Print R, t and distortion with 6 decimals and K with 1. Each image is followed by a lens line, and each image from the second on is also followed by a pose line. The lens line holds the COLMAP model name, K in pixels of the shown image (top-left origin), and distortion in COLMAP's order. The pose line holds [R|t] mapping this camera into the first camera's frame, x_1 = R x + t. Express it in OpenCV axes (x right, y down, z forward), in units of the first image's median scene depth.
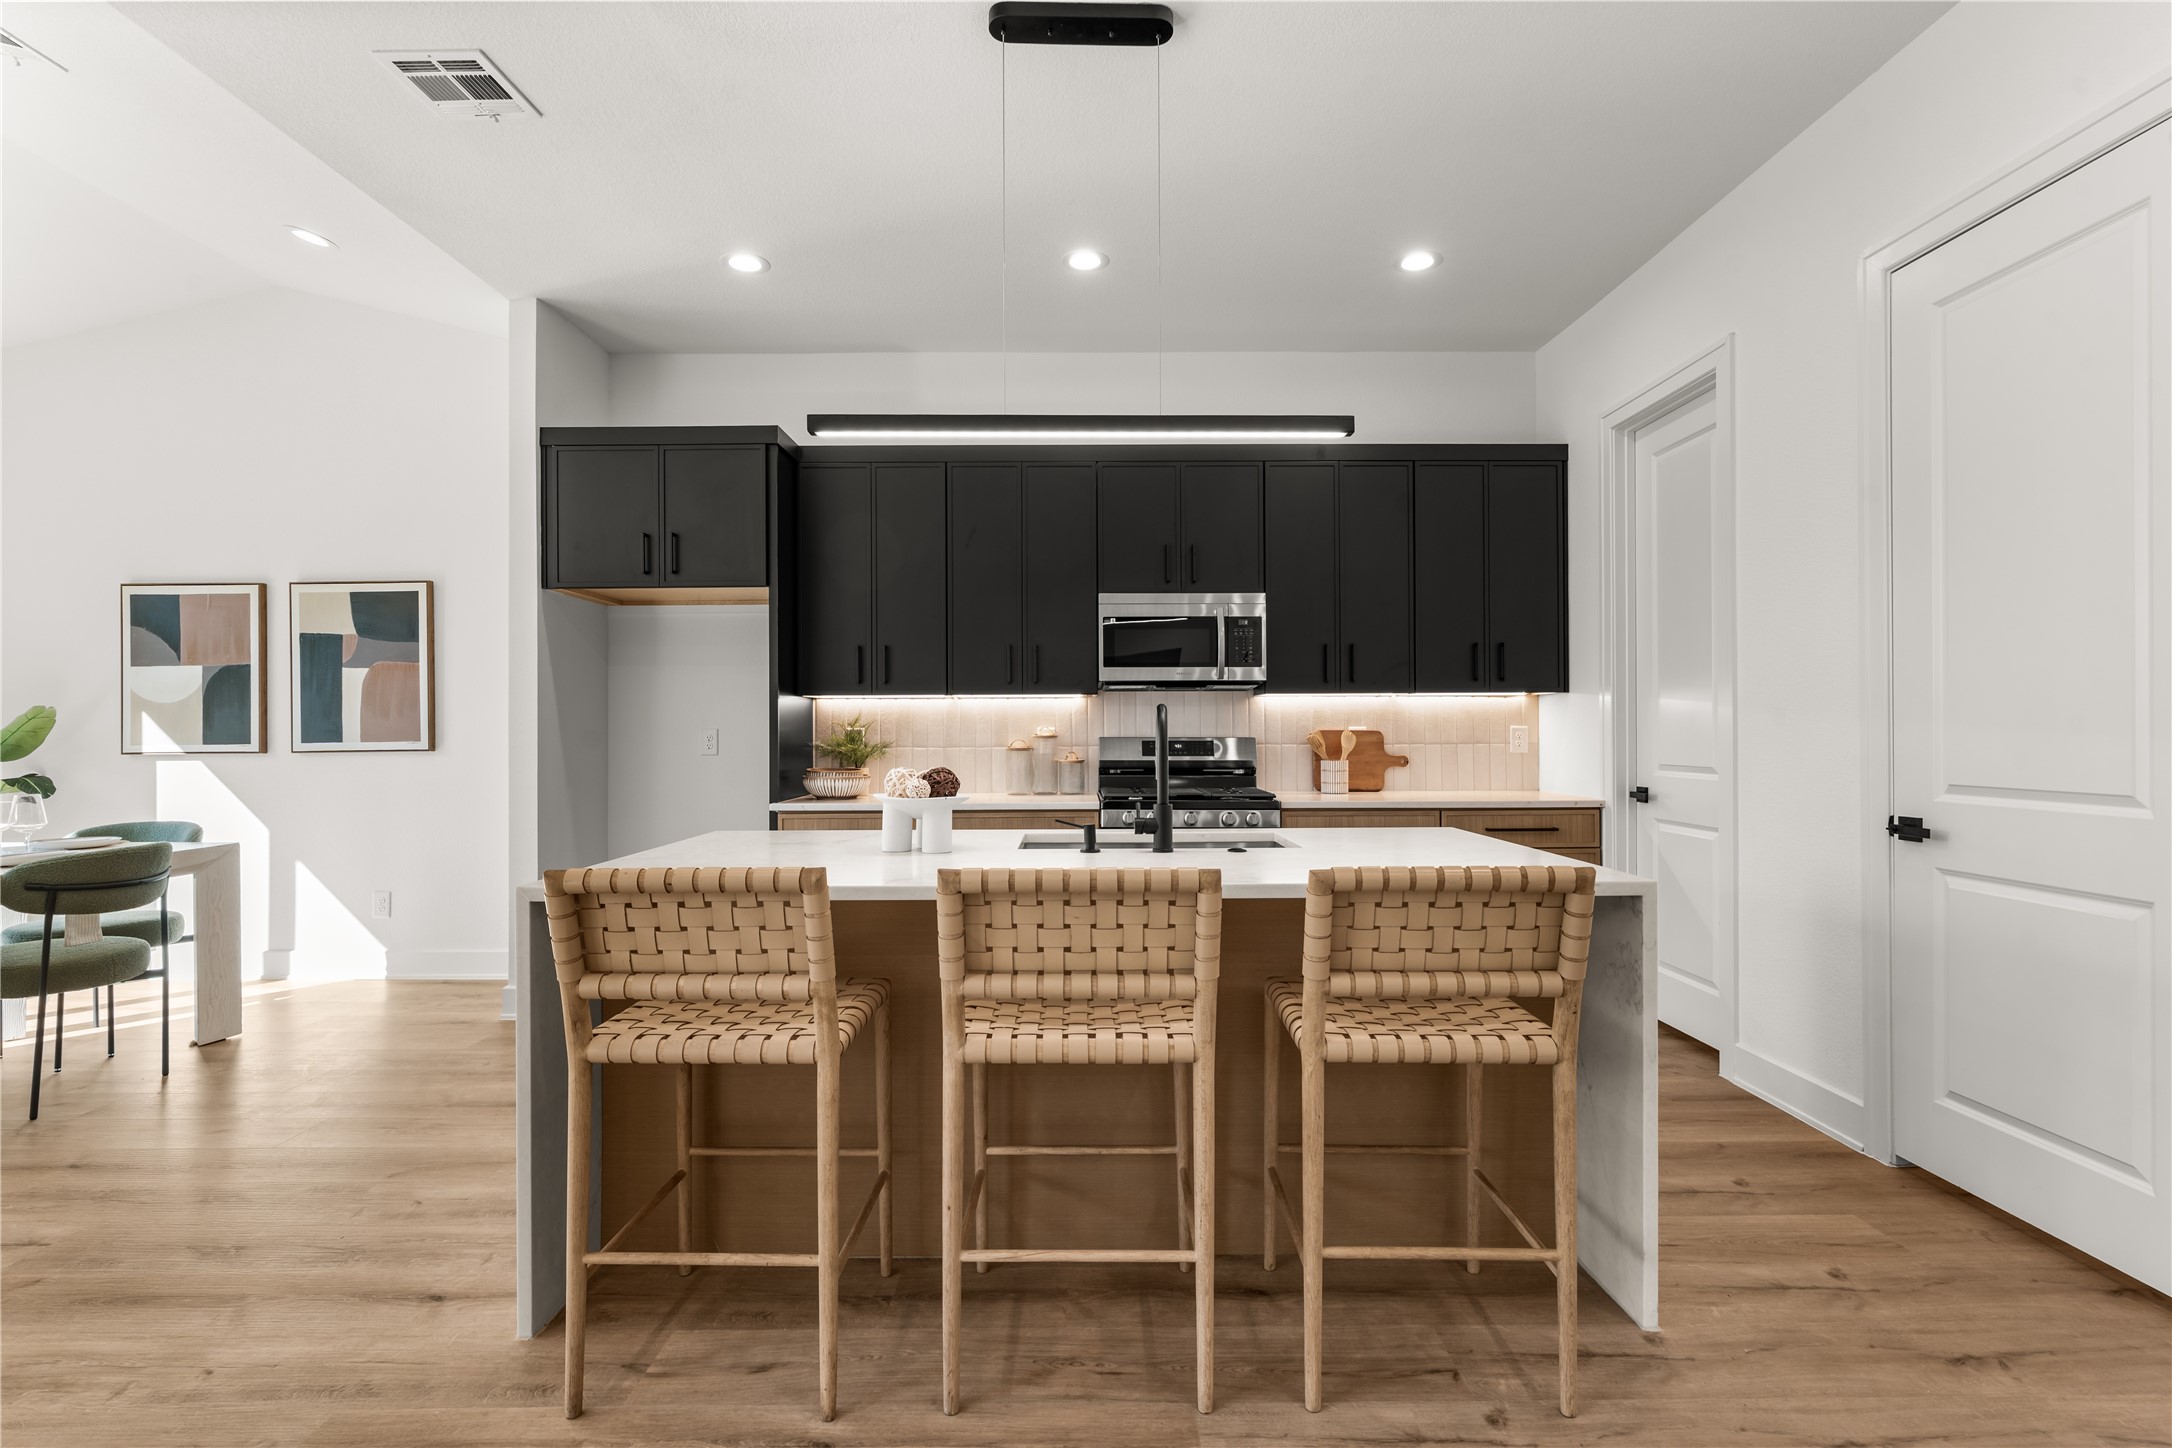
lens RADIAL K [[1030.4, 0, 1079.3], [0, 1030.4, 721.3], [0, 0, 1]] dist [-0.001987, 0.000852]
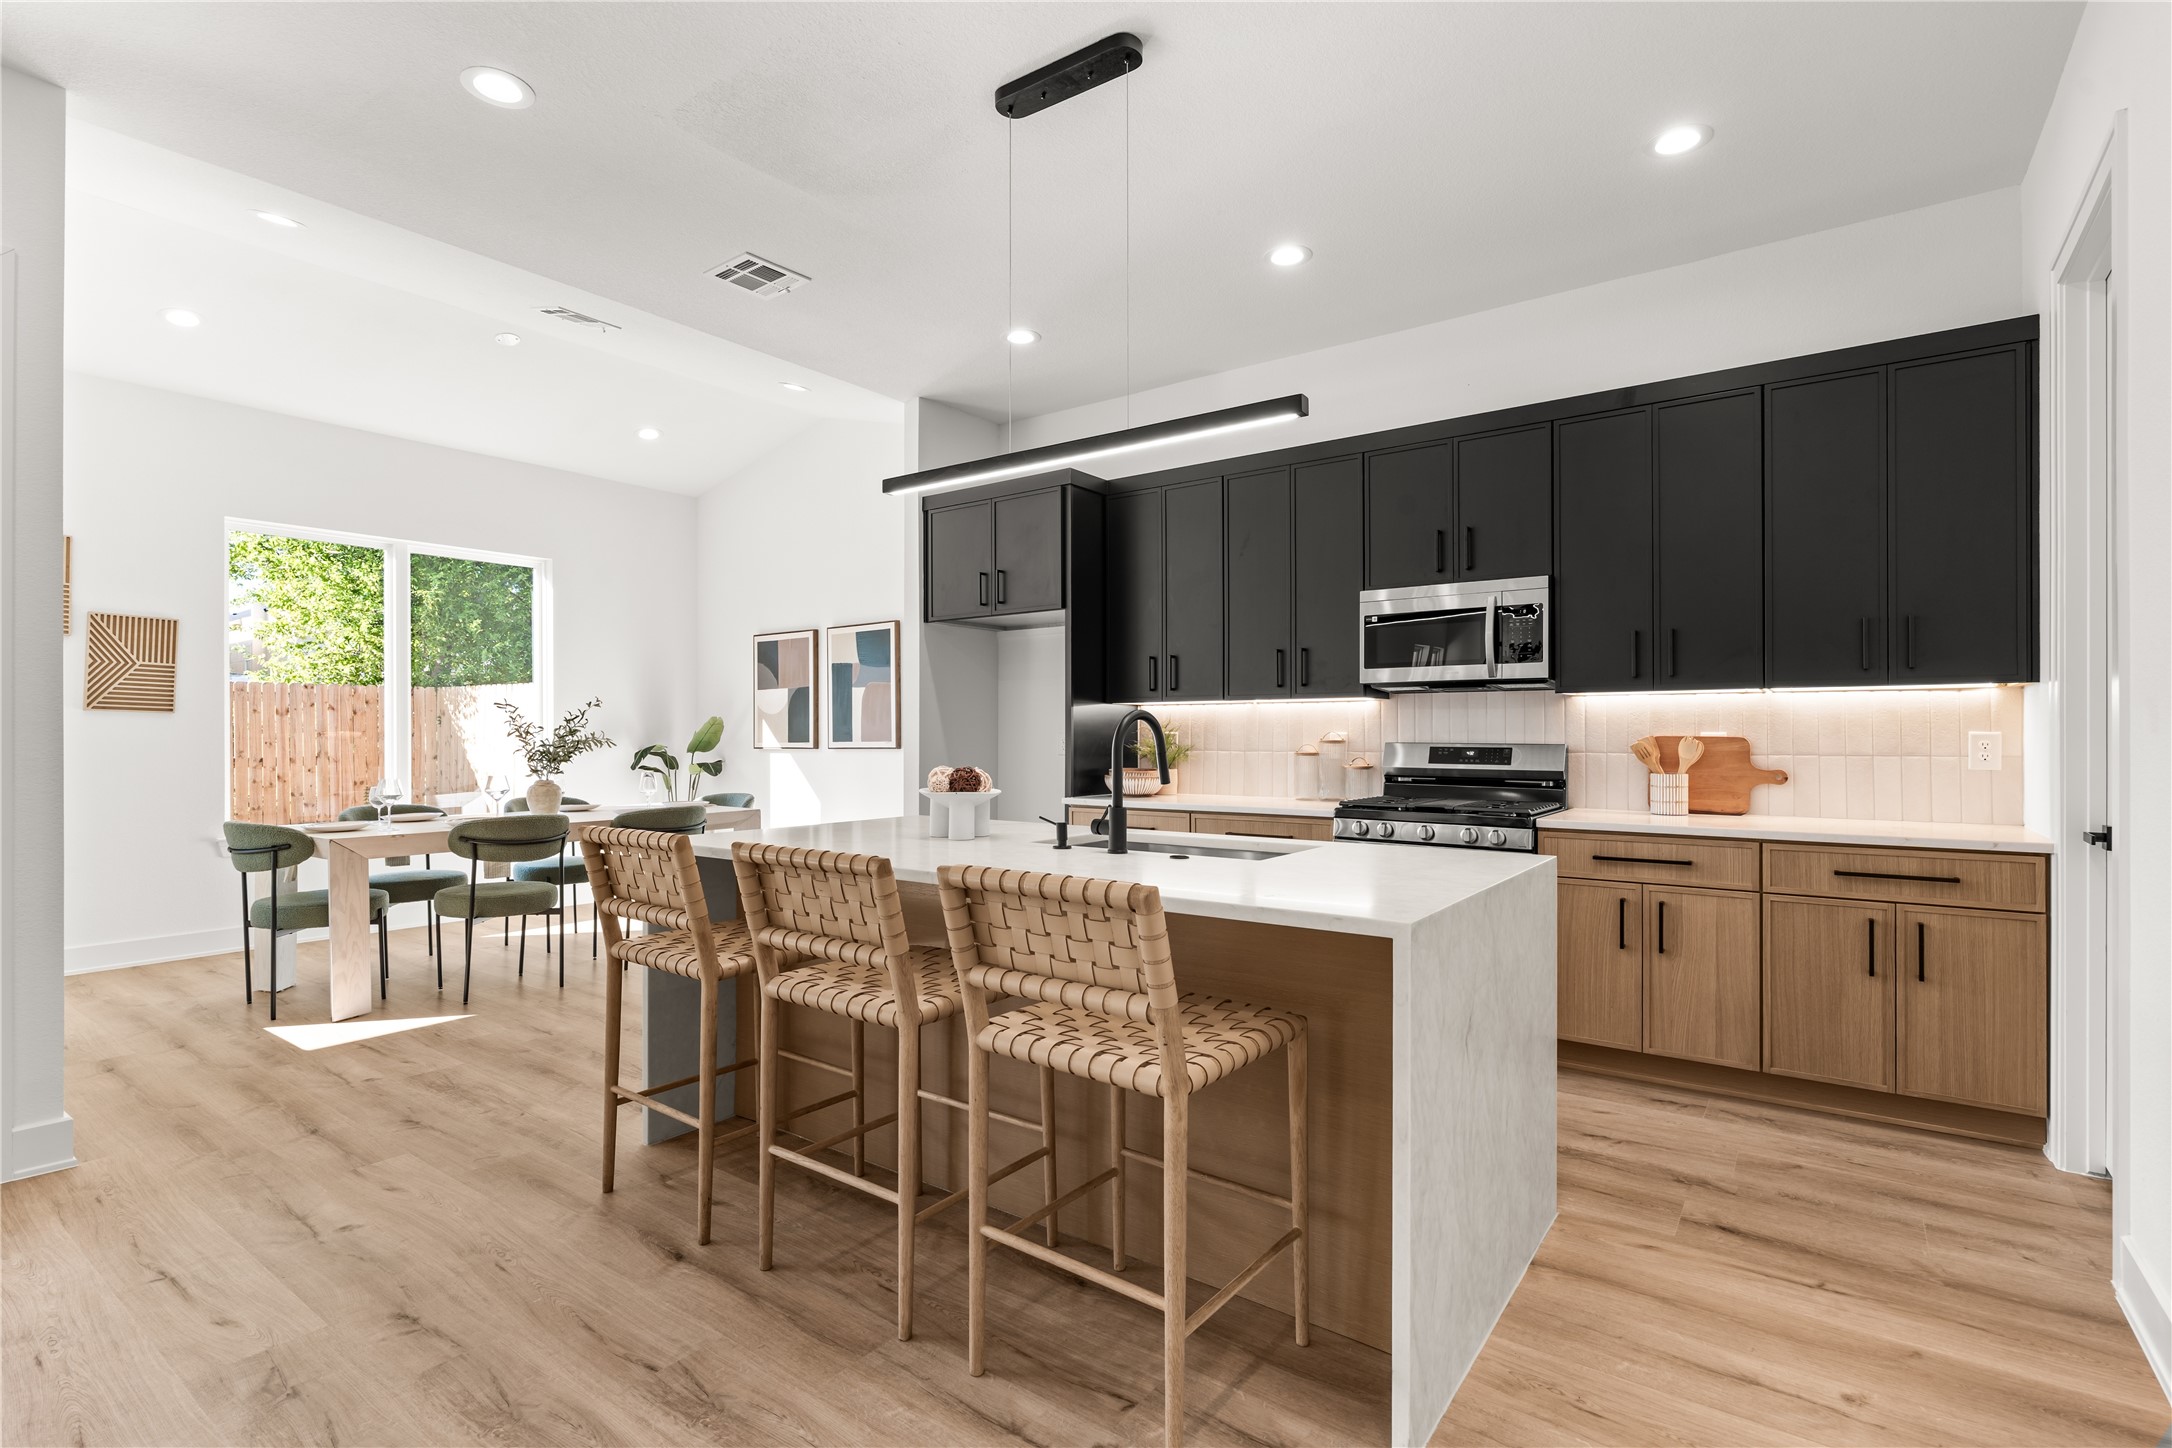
lens RADIAL K [[1030.4, 0, 1079.3], [0, 1030.4, 721.3], [0, 0, 1]] dist [-0.001987, 0.000852]
pose [[0.801207, -0.003779, -0.598375, 0.371204], [0.001053, 0.999987, -0.004906, 0.000452], [0.598386, 0.003301, 0.801201, 0.082378]]
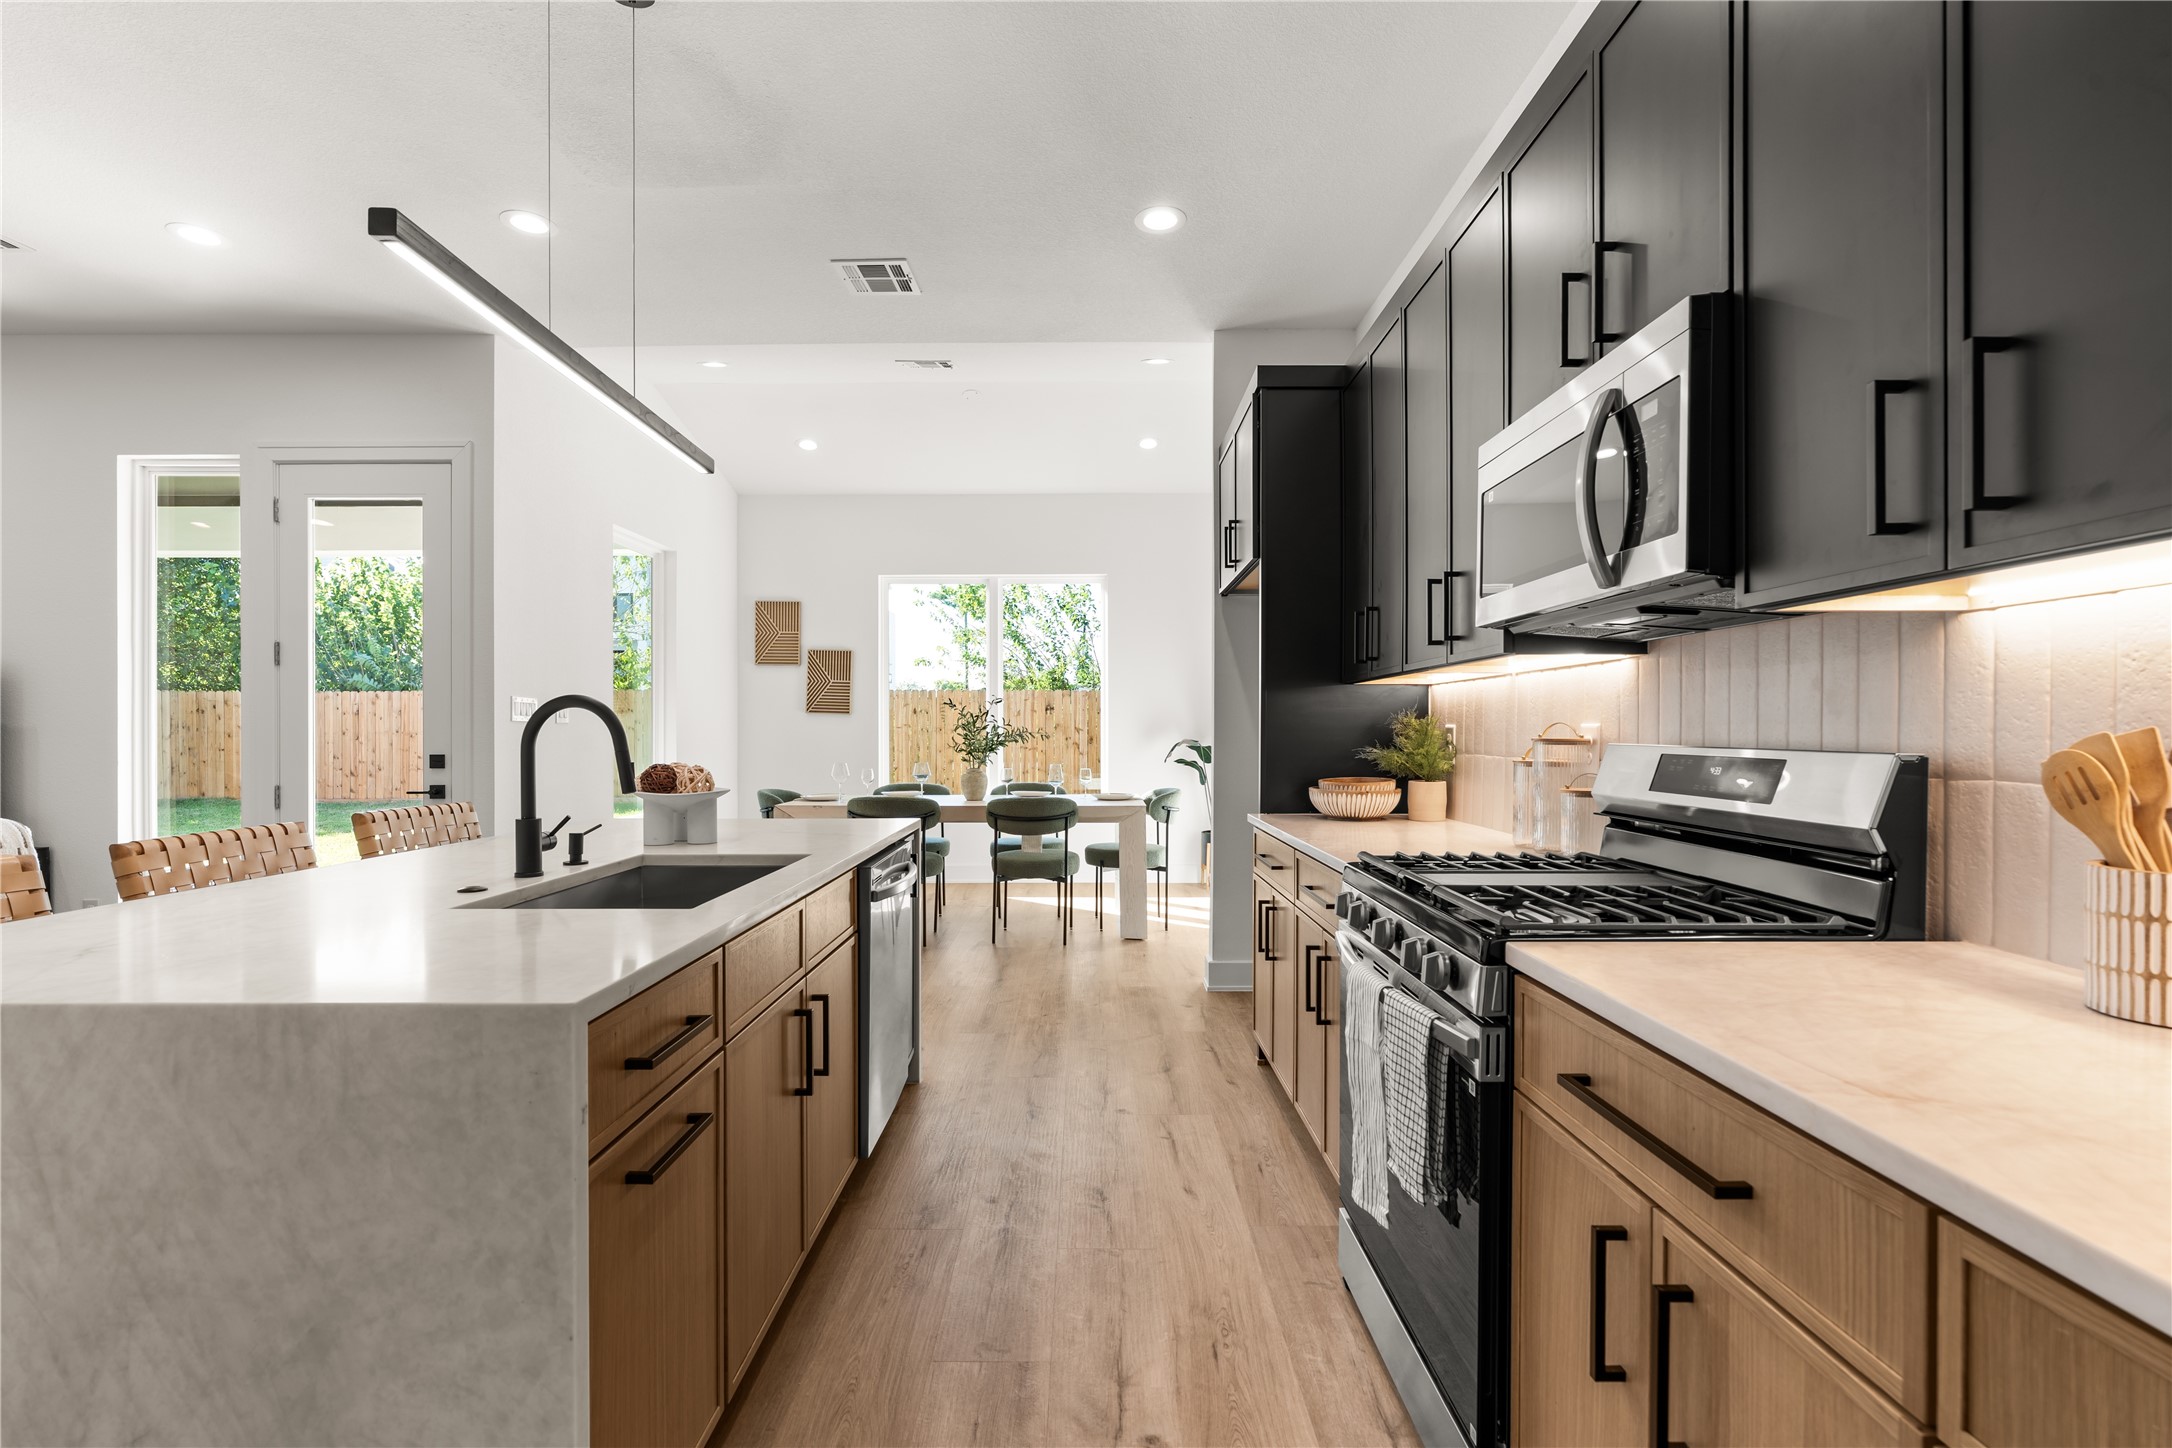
lens RADIAL K [[987.0, 0, 1086.0], [0, 987.0, 734.2], [0, 0, 1]] dist [-0.001443, 0.001187]
pose [[0.003142, 0.009182, -0.999953, 0.493619], [0.005453, 0.999943, 0.009199, 0.004805], [0.999980, -0.005482, 0.003092, 0.805746]]
